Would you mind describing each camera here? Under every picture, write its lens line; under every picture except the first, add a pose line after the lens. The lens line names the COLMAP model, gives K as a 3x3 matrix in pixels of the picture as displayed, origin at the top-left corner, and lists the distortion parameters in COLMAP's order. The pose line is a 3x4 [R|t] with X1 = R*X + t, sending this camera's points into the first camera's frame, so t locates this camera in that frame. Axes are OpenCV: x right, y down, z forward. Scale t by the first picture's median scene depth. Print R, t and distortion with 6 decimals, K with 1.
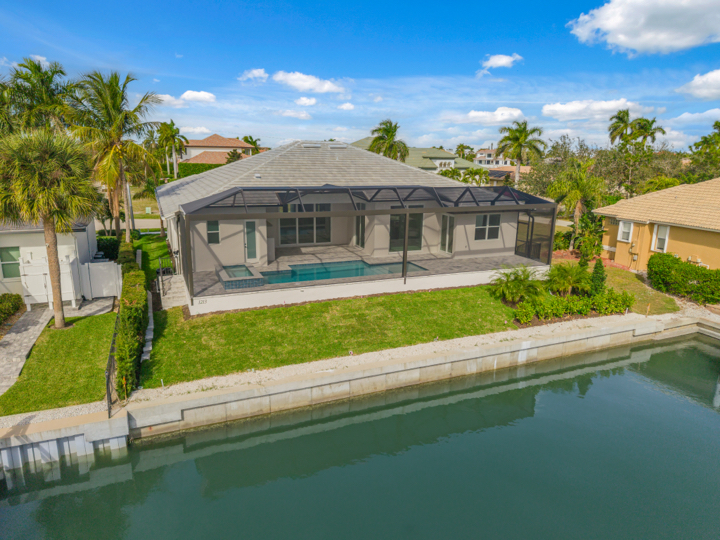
lens RADIAL K [[489.2, 0, 360.0], [0, 489.2, 270.0], [0, 0, 1]] dist [-0.000102, -0.003807]
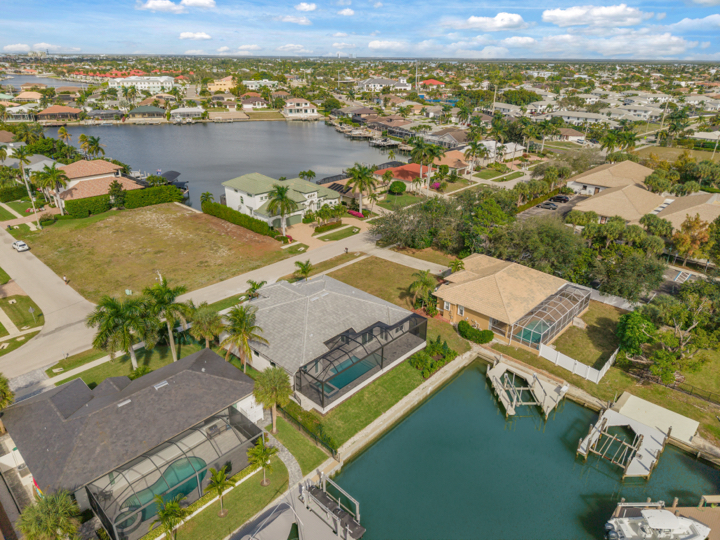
lens RADIAL K [[499.2, 0, 368.3], [0, 499.2, 222.7], [0, 0, 1]] dist [0.001929, -0.005707]
pose [[0.908624, -0.128479, 0.397361, -0.970462], [0.091558, 0.989637, 0.110619, -1.106033], [-0.407455, -0.064130, 0.910971, -1.374740]]
